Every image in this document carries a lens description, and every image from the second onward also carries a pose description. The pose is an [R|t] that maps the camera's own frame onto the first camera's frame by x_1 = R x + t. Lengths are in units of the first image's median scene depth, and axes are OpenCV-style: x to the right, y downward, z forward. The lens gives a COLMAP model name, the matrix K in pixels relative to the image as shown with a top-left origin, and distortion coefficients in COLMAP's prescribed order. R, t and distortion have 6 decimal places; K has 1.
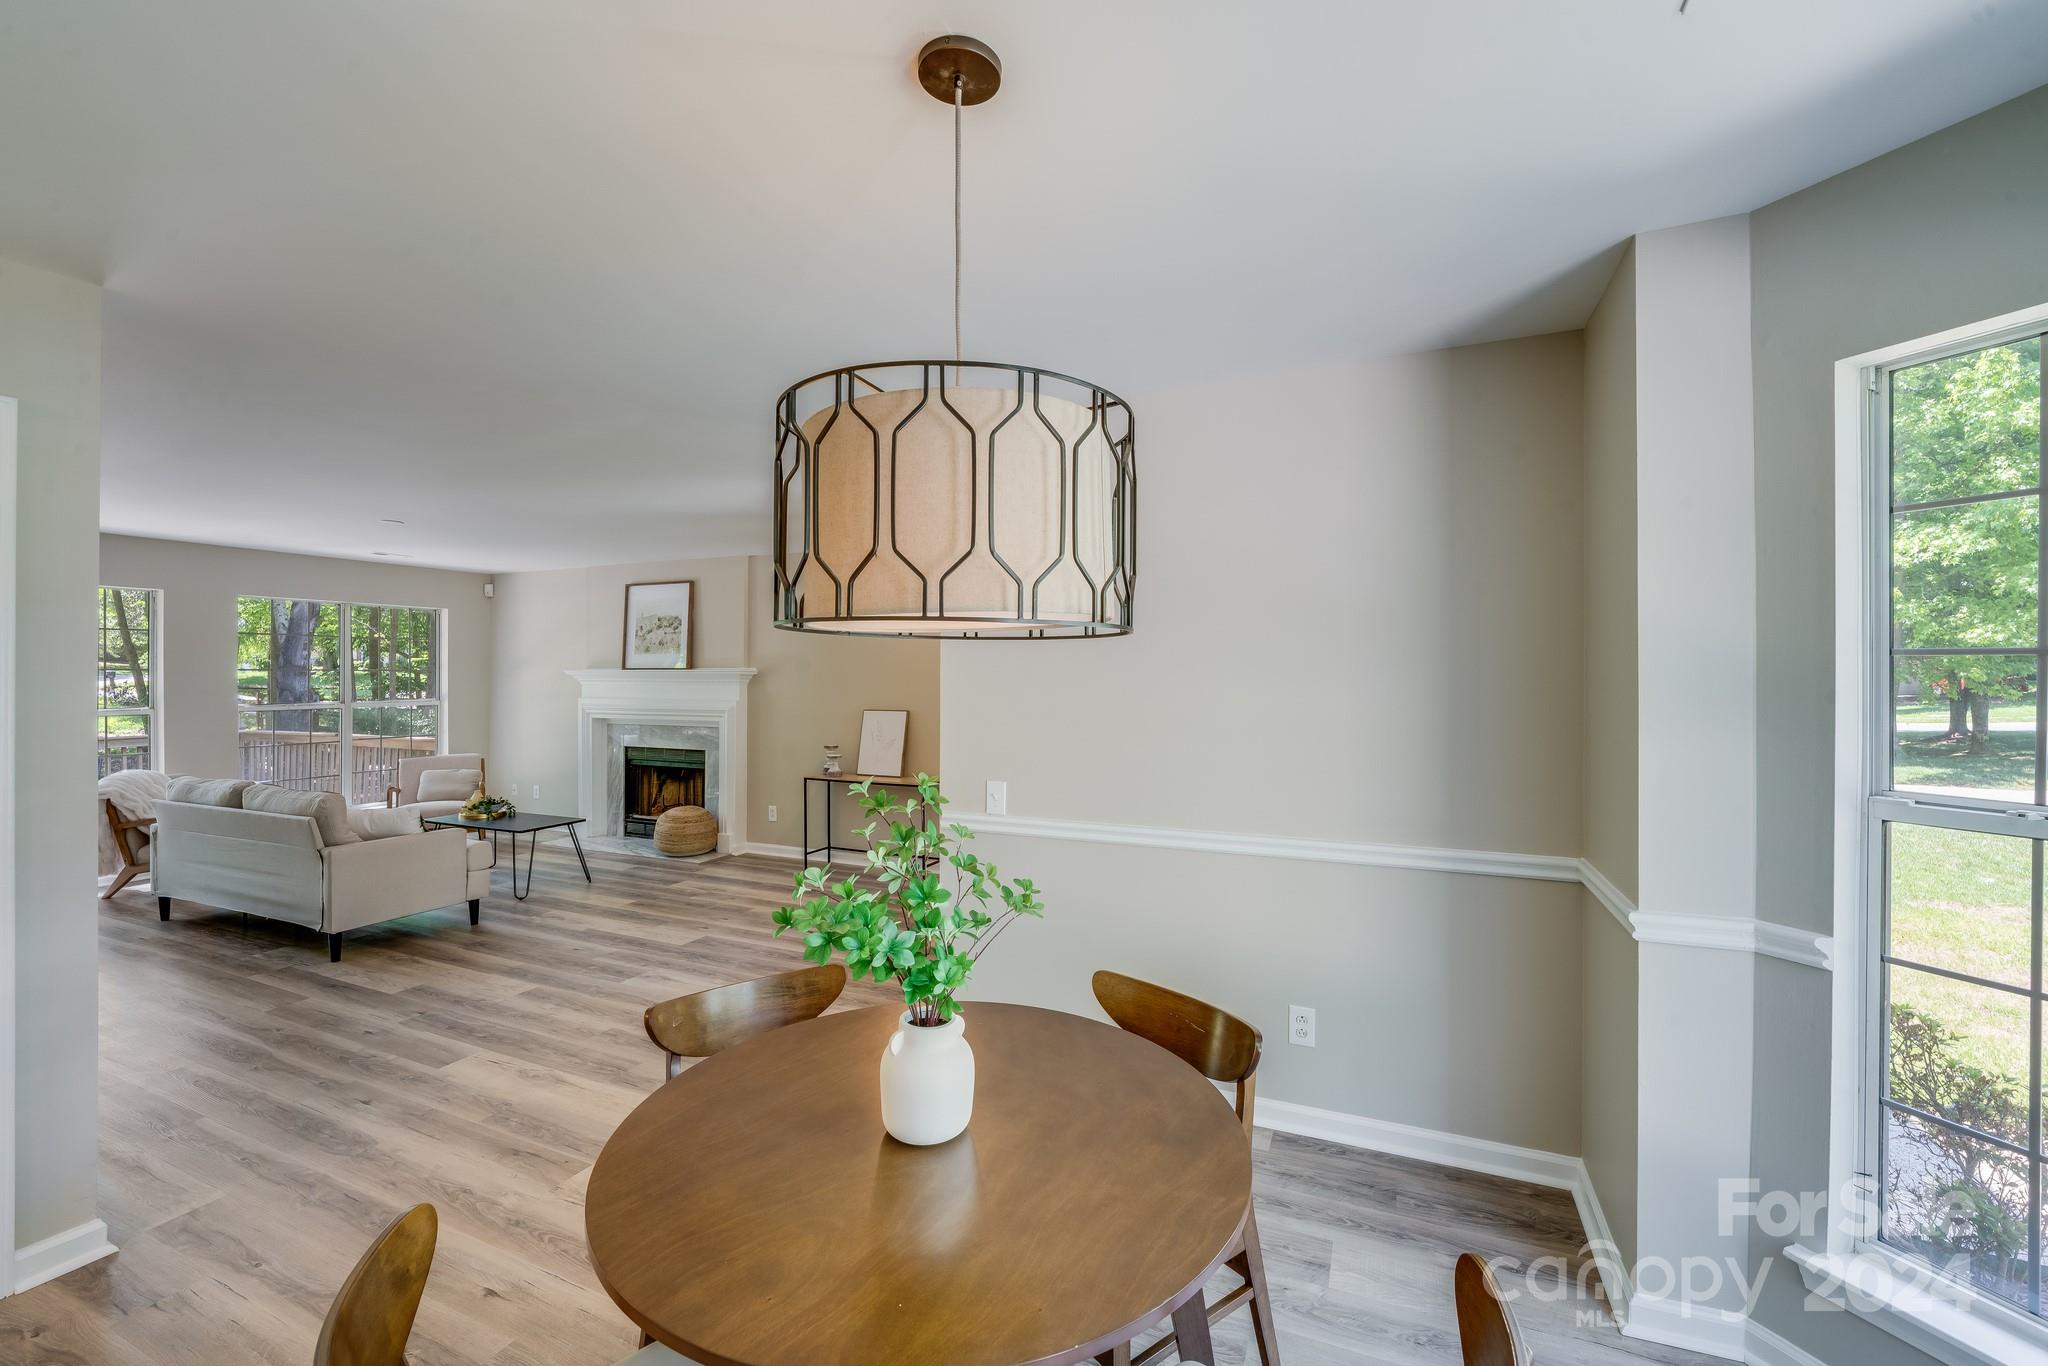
lens RADIAL K [[838.6, 0, 1024.0], [0, 838.6, 683.0], [0, 0, 1]] dist [-0.001132, -0.014971]
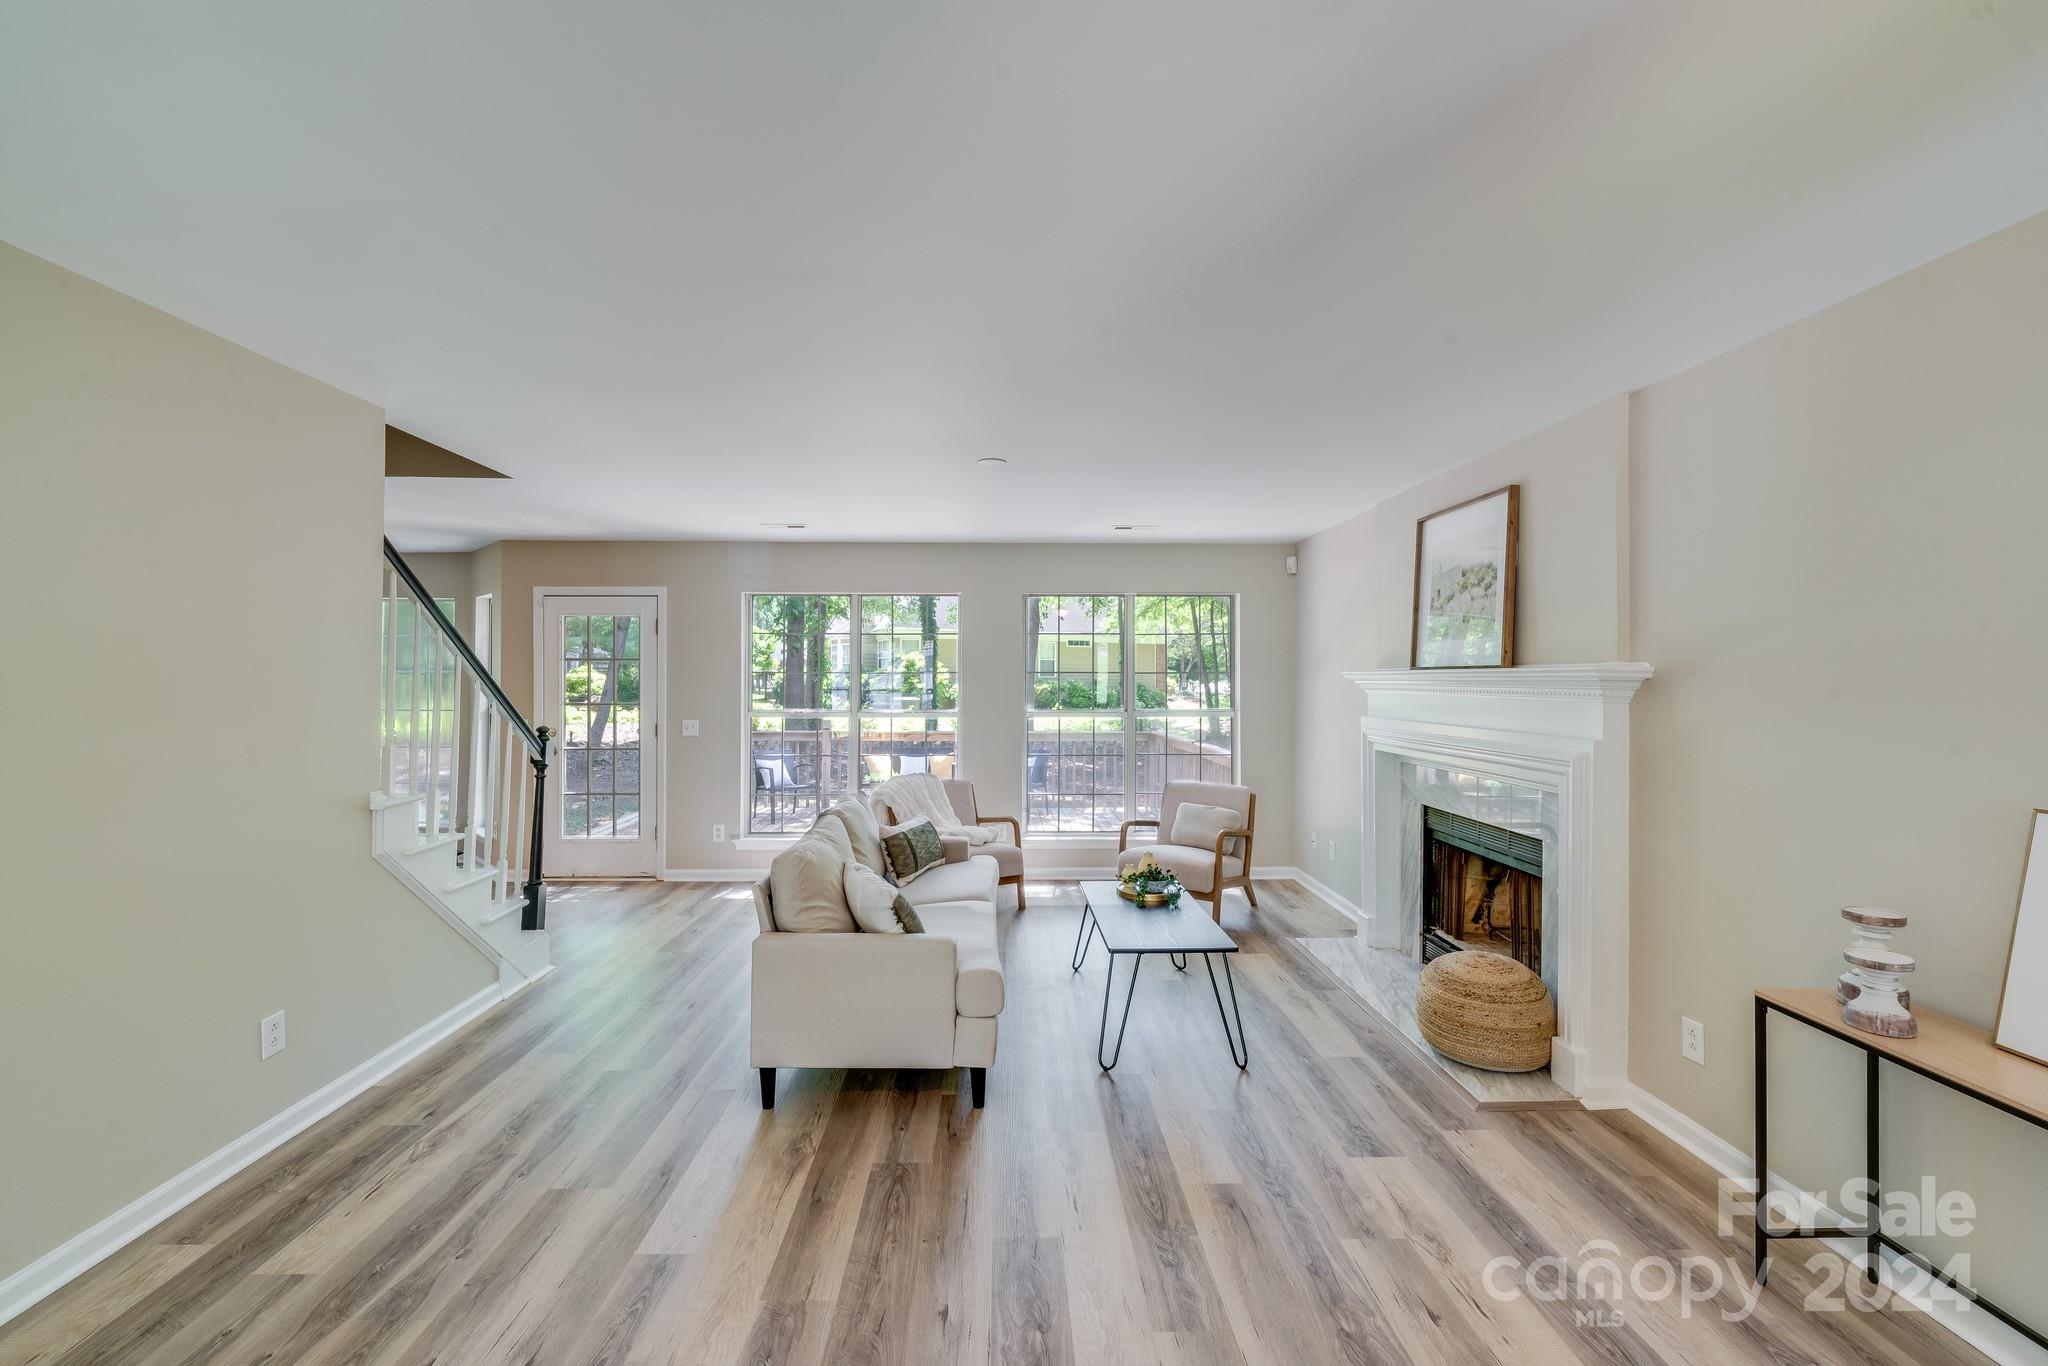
lens RADIAL K [[844.4, 0, 1006.0], [0, 844.4, 662.3], [0, 0, 1]] dist [-0.005817, -0.000779]
pose [[0.417030, -0.016295, -0.908747, -0.079359], [-0.009036, 0.999716, -0.022073, -0.006202], [0.908848, 0.017416, 0.416764, 0.553463]]
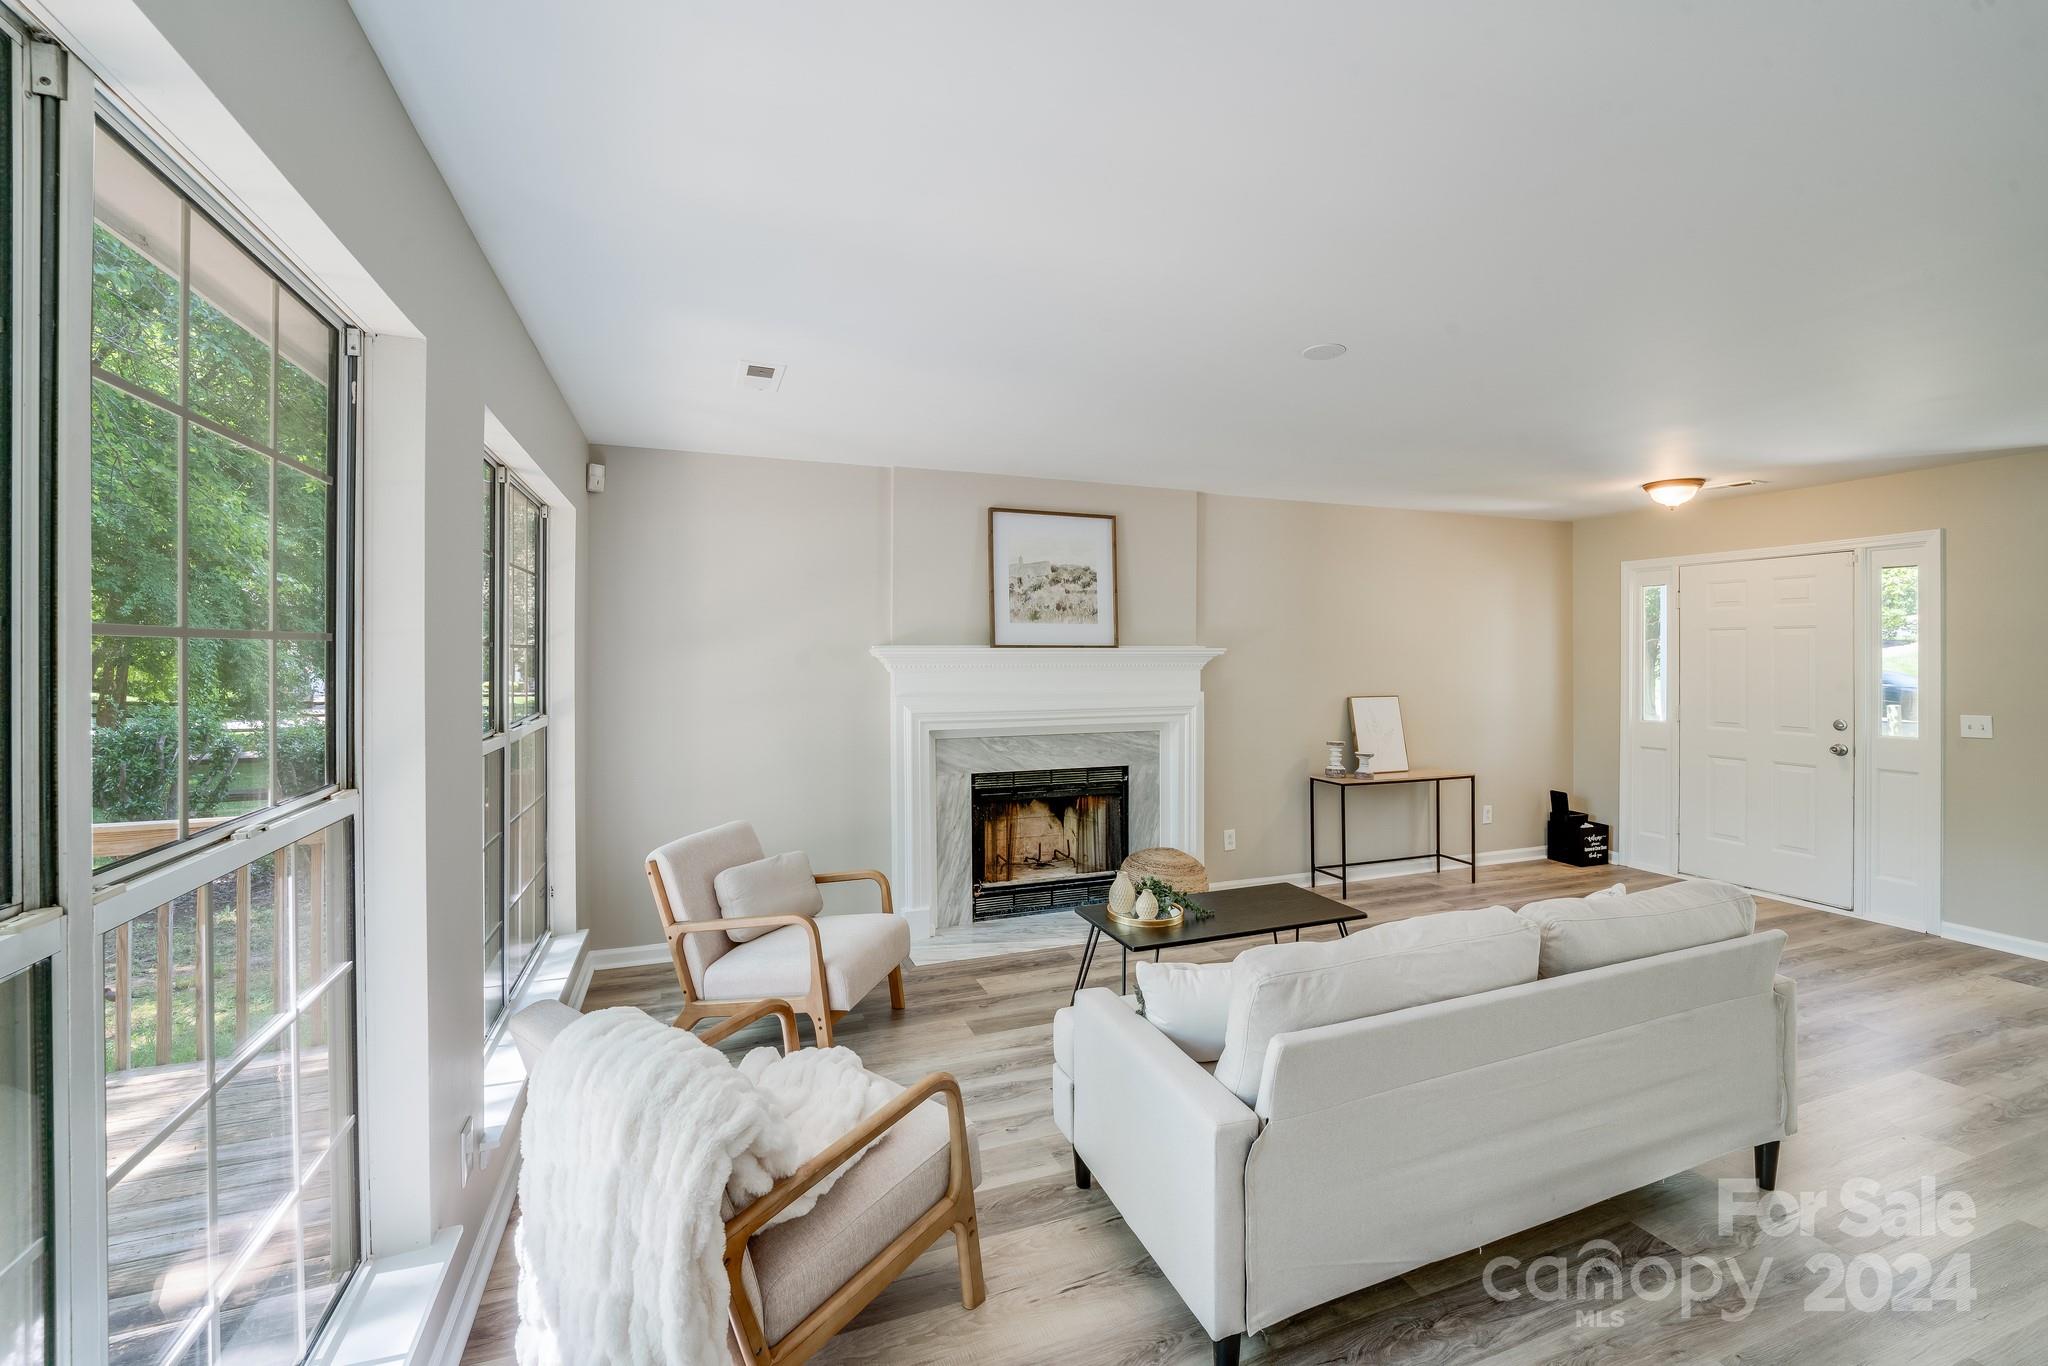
lens RADIAL K [[844.4, 0, 1006.0], [0, 844.4, 662.3], [0, 0, 1]] dist [-0.005817, -0.000779]
pose [[0.715235, -0.007837, 0.698840, -0.976272], [0.006078, 0.999969, 0.004993, -0.008873], [-0.698858, 0.000676, 0.715260, 0.601608]]
